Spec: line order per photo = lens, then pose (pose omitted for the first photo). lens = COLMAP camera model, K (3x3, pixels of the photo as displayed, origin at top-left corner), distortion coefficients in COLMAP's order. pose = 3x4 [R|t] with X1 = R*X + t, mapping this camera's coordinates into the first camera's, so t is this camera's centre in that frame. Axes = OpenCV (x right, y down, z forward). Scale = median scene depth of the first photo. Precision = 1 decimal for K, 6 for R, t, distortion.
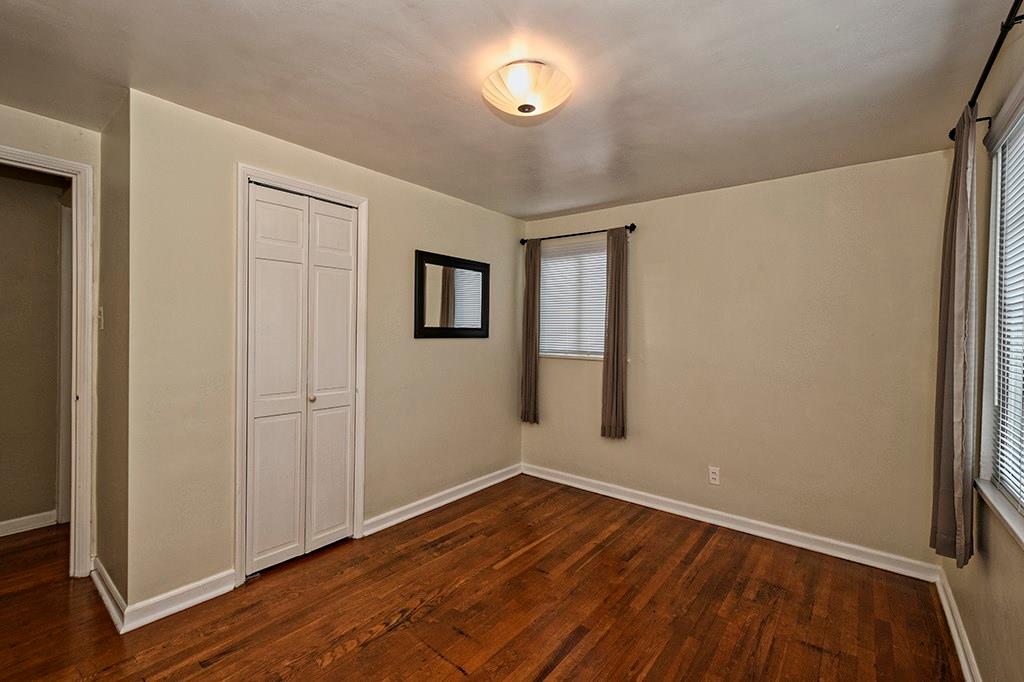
lens RADIAL K [[446.9, 0, 514.7], [0, 446.9, 335.1], [0, 0, 1]] dist [0.012220, -0.000606]
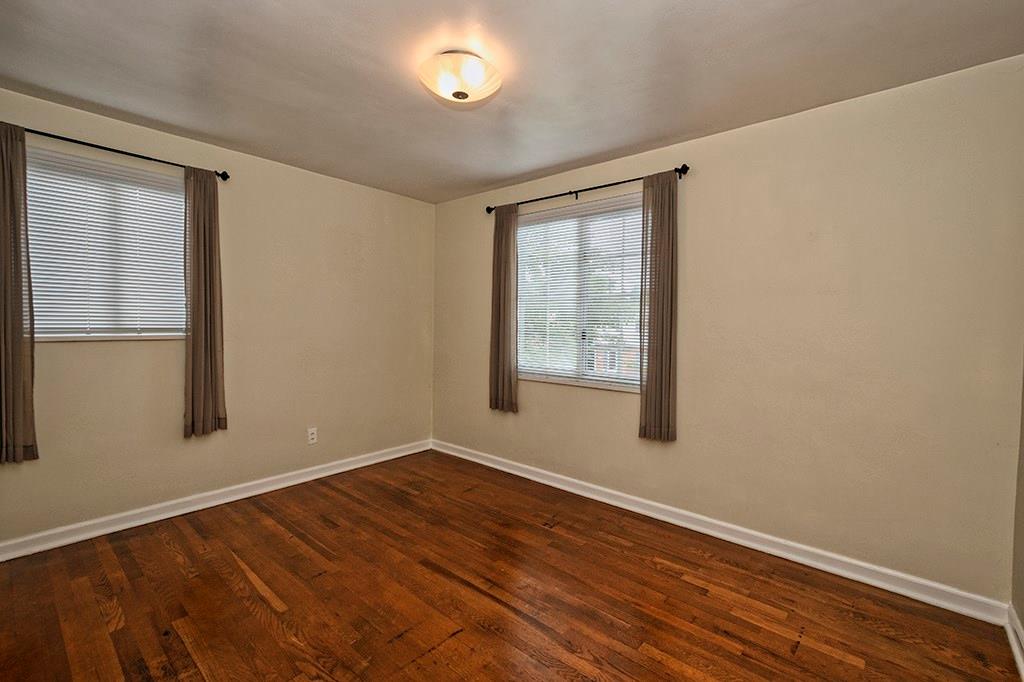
lens RADIAL K [[446.9, 0, 510.3], [0, 446.9, 337.7], [0, 0, 1]] dist [0.012220, -0.000606]
pose [[0.059959, -0.056001, 0.996629, -0.595388], [-0.000985, 0.998421, 0.056161, 0.012177], [-0.998200, -0.004349, 0.059809, 0.450596]]
